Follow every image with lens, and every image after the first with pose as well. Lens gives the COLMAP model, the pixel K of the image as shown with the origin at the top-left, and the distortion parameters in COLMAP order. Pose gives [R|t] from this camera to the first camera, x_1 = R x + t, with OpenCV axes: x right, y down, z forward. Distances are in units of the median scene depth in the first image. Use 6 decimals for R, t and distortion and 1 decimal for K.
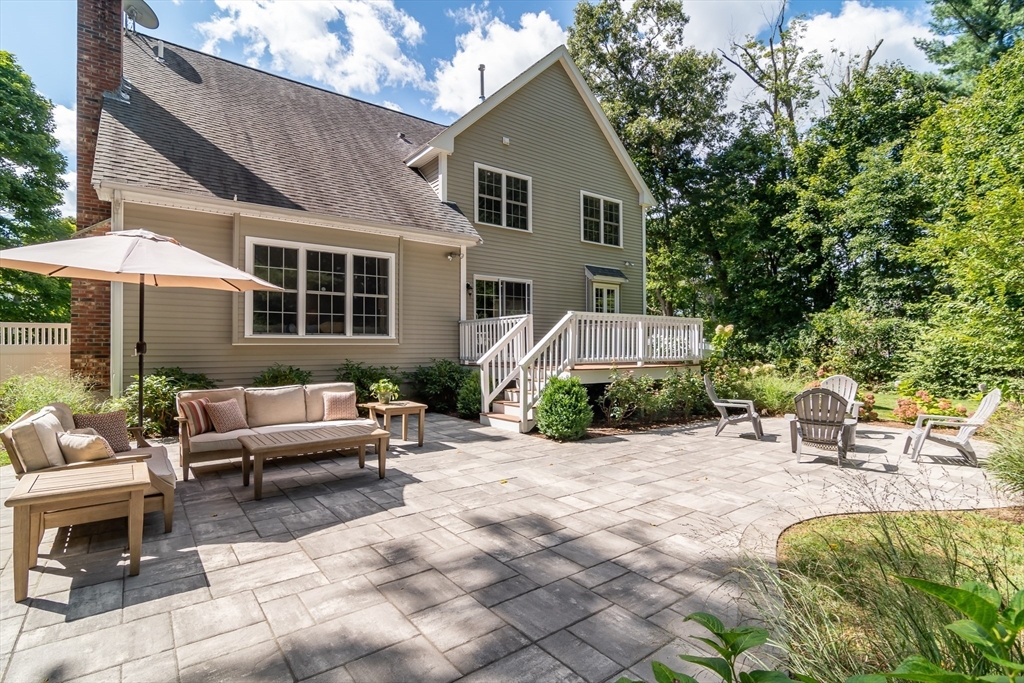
lens RADIAL K [[488.2, 0, 512.7], [0, 488.2, 338.8], [0, 0, 1]] dist [-0.001376, 0.002894]
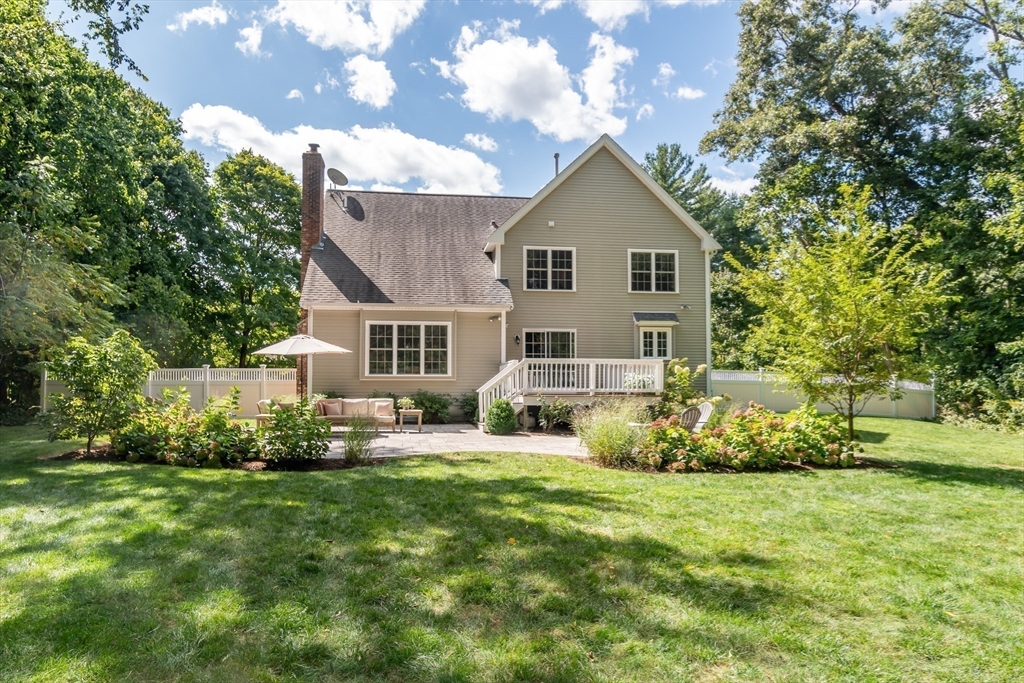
lens RADIAL K [[719.3, 0, 507.8], [0, 719.3, 343.9], [0, 0, 1]] dist [0.012154, 0.000525]
pose [[0.860069, -0.024441, -0.509592, 0.893082], [0.002414, 0.999036, -0.043841, -0.002081], [0.510172, 0.036476, 0.859298, -0.725610]]
